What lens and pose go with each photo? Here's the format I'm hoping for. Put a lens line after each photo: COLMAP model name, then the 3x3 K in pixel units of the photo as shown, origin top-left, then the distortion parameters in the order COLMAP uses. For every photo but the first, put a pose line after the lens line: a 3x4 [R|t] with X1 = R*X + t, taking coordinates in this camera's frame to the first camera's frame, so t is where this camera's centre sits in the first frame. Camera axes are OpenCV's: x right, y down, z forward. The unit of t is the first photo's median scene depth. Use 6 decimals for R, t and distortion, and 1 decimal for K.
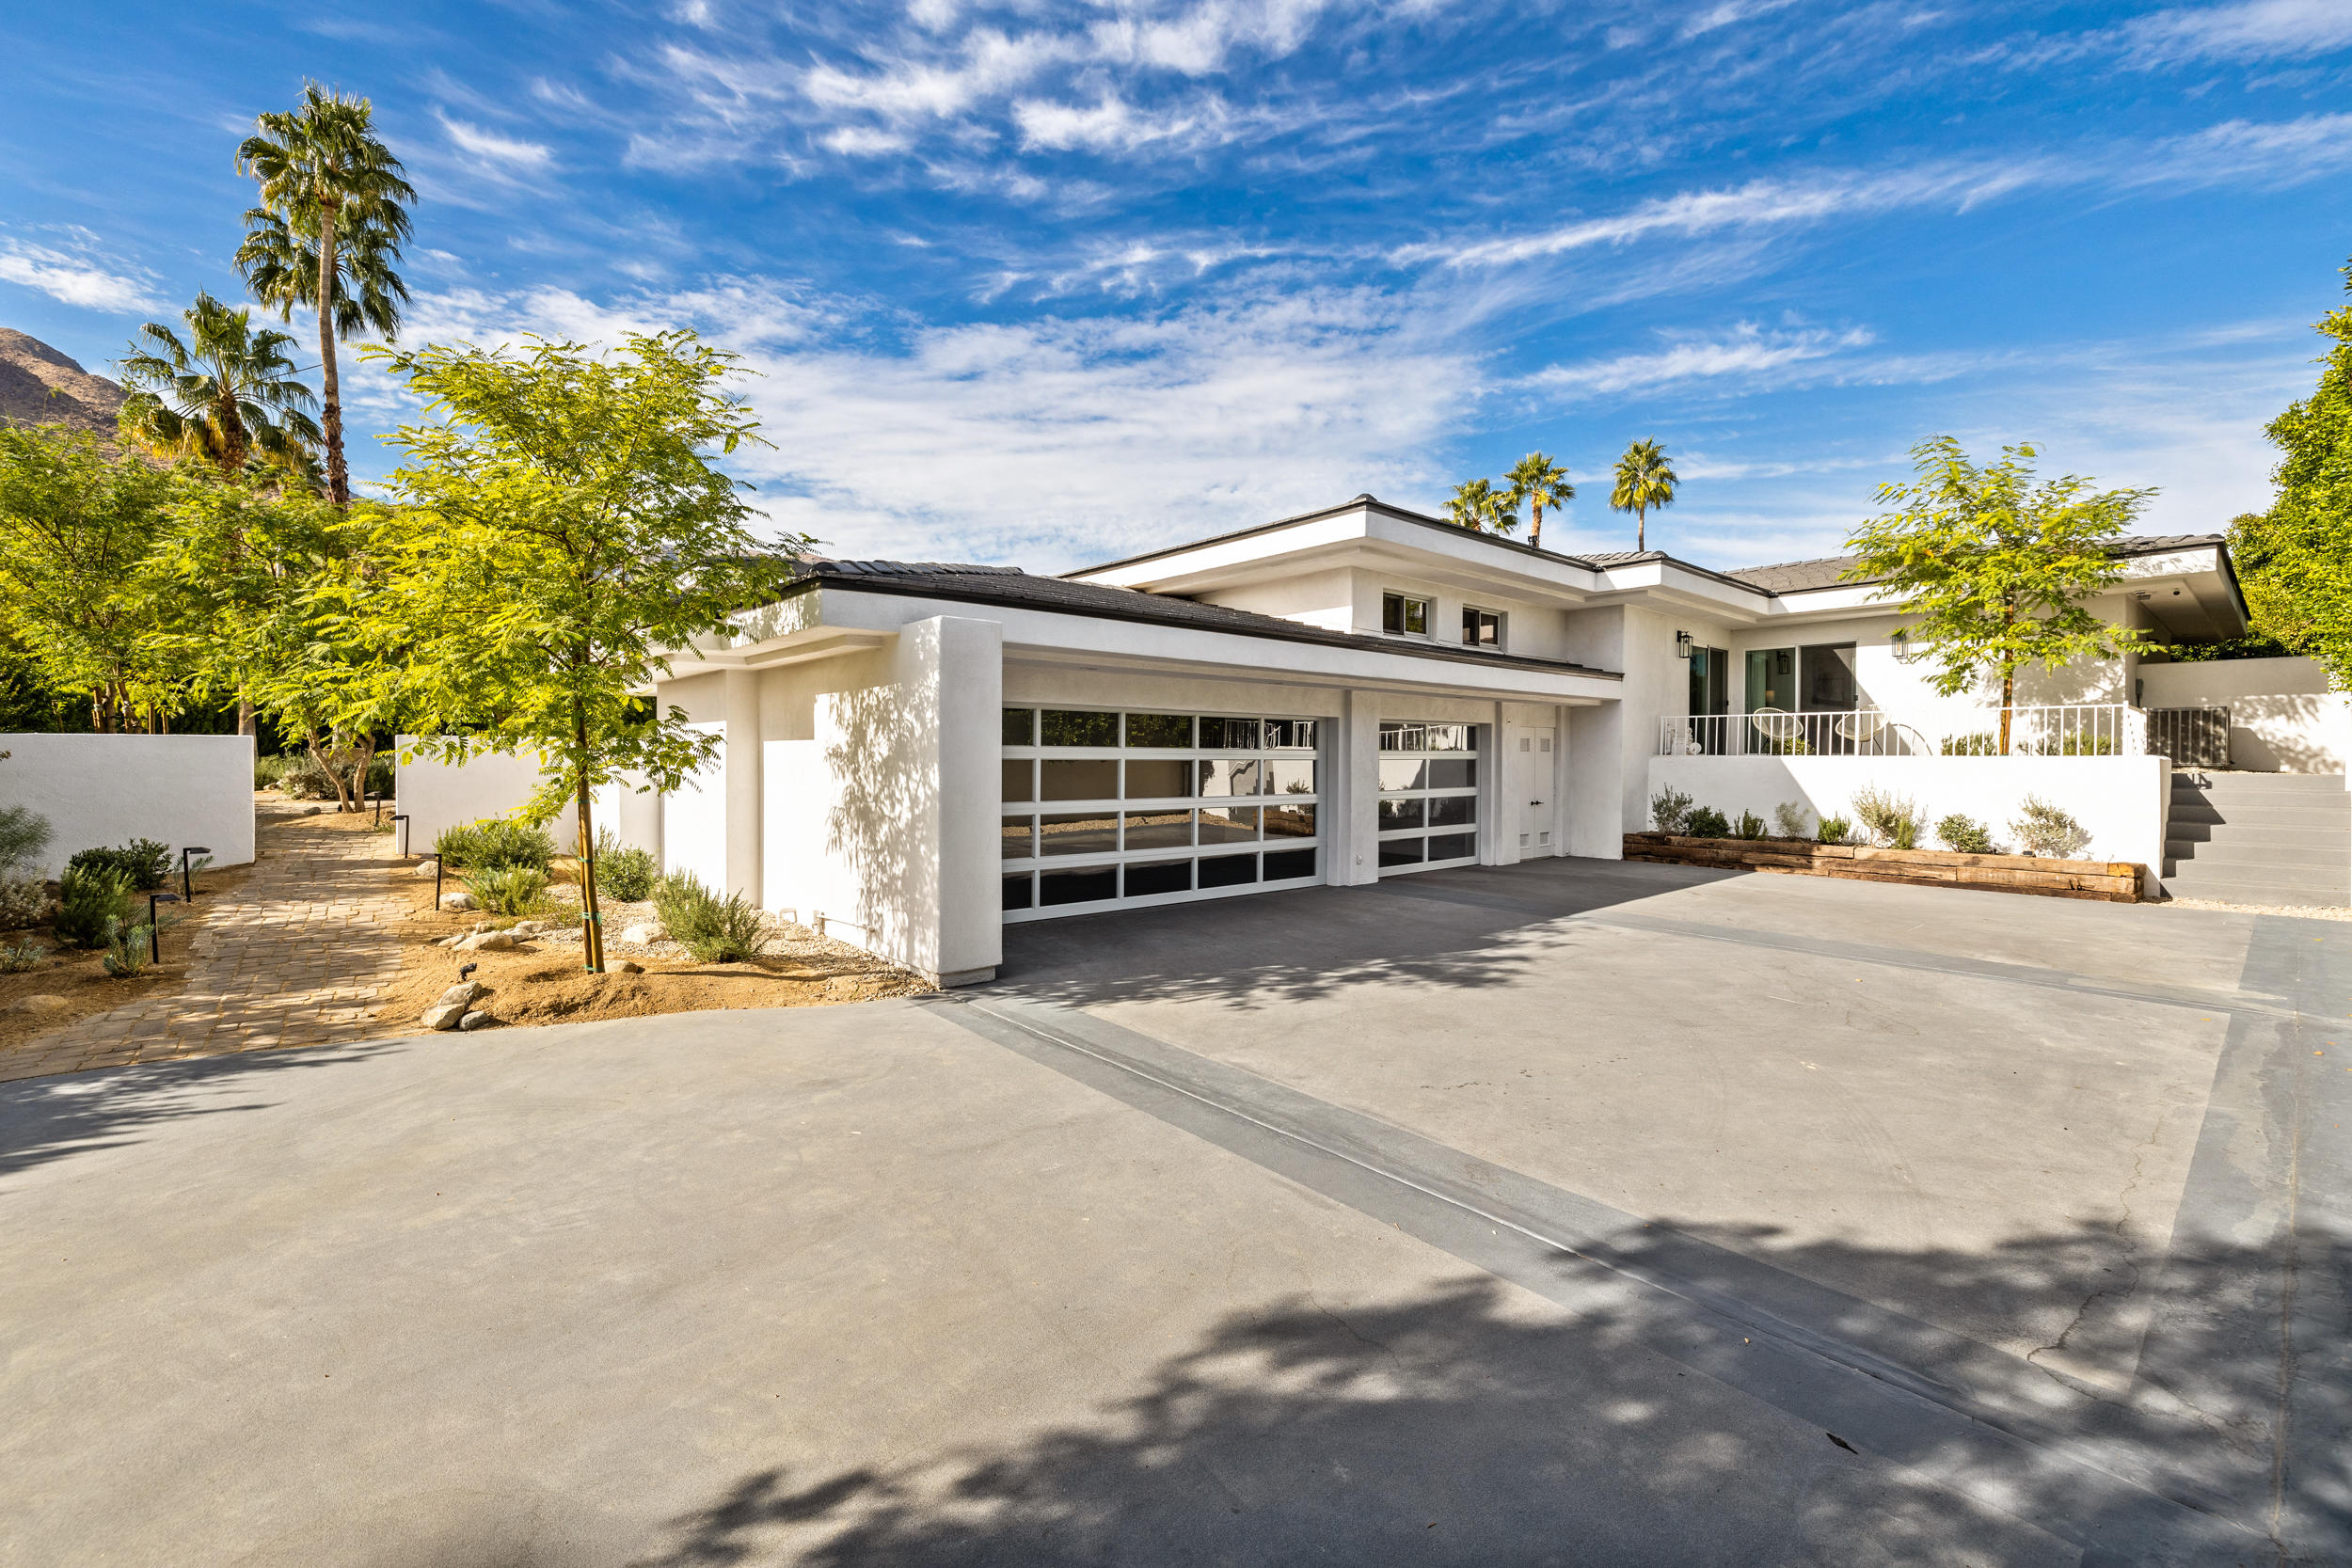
lens RADIAL K [[977.3, 0, 1178.0], [0, 977.3, 773.0], [0, 0, 1]] dist [-0.002206, -0.000365]
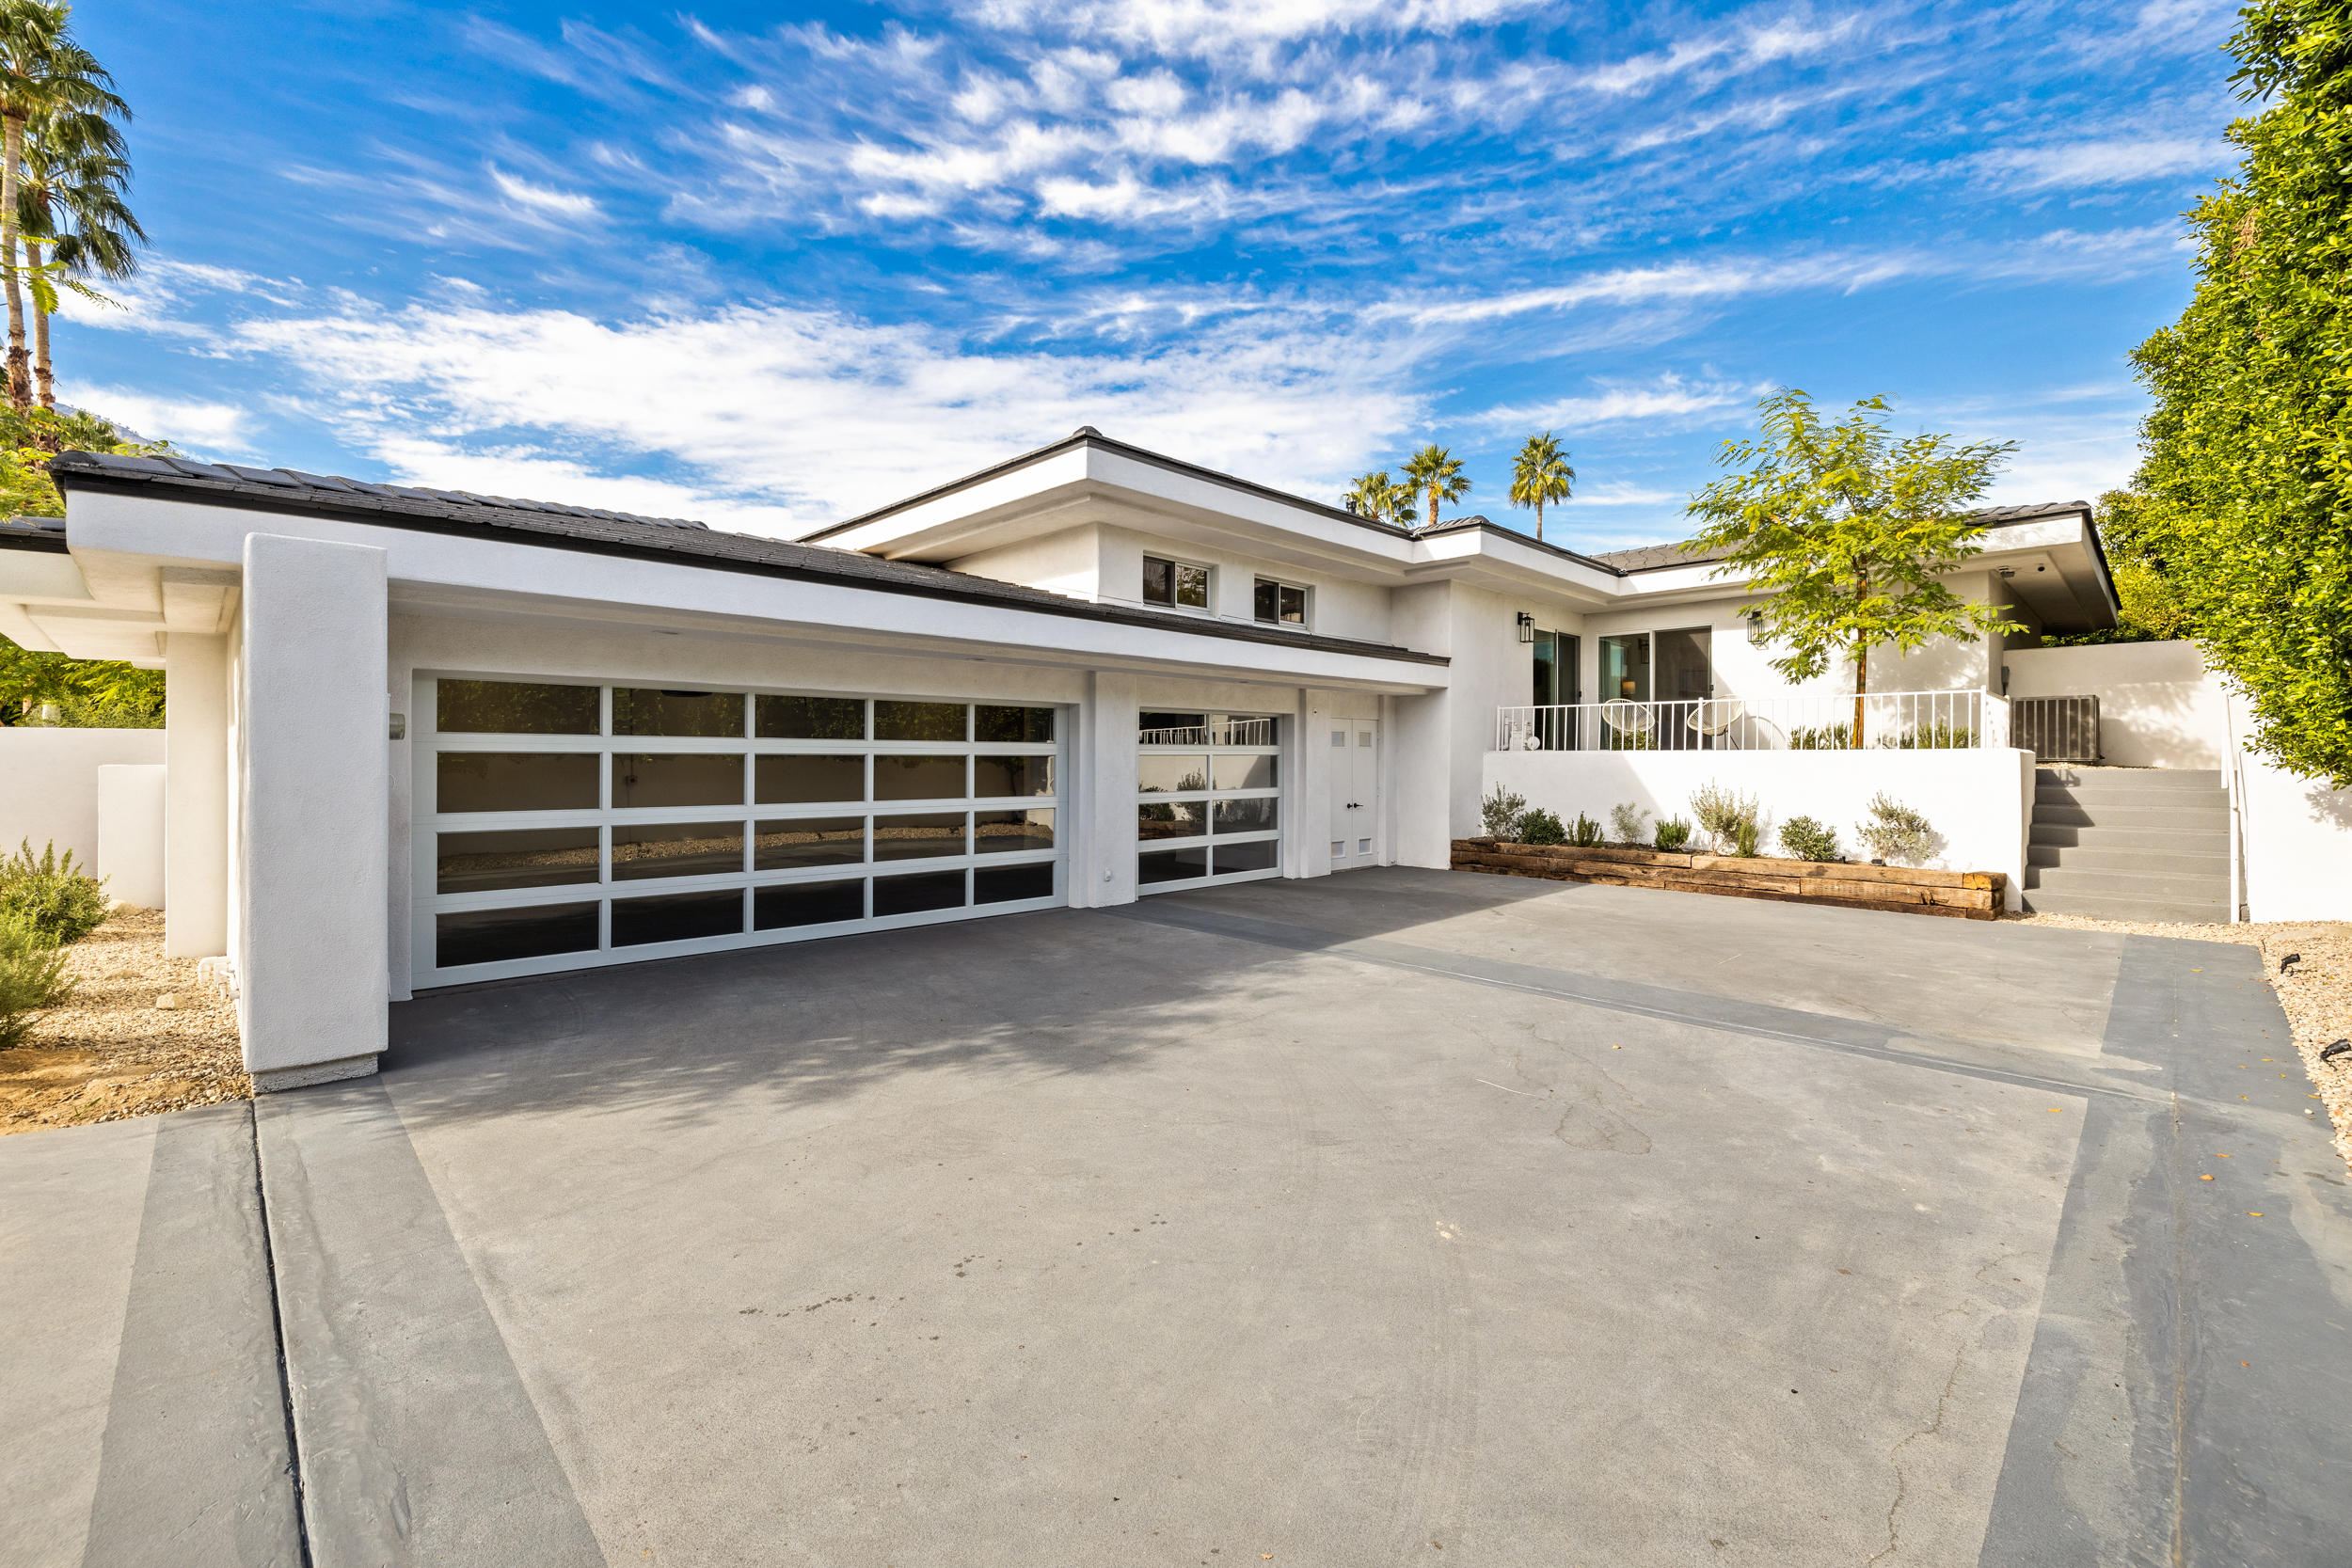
lens RADIAL K [[977.3, 0, 1174.9], [0, 977.3, 765.5], [0, 0, 1]] dist [-0.002206, -0.000365]
pose [[0.998209, -0.002549, 0.059769, 0.184957], [0.003078, 0.999957, -0.008748, 0.002733], [-0.059744, 0.008916, 0.998174, 0.161982]]
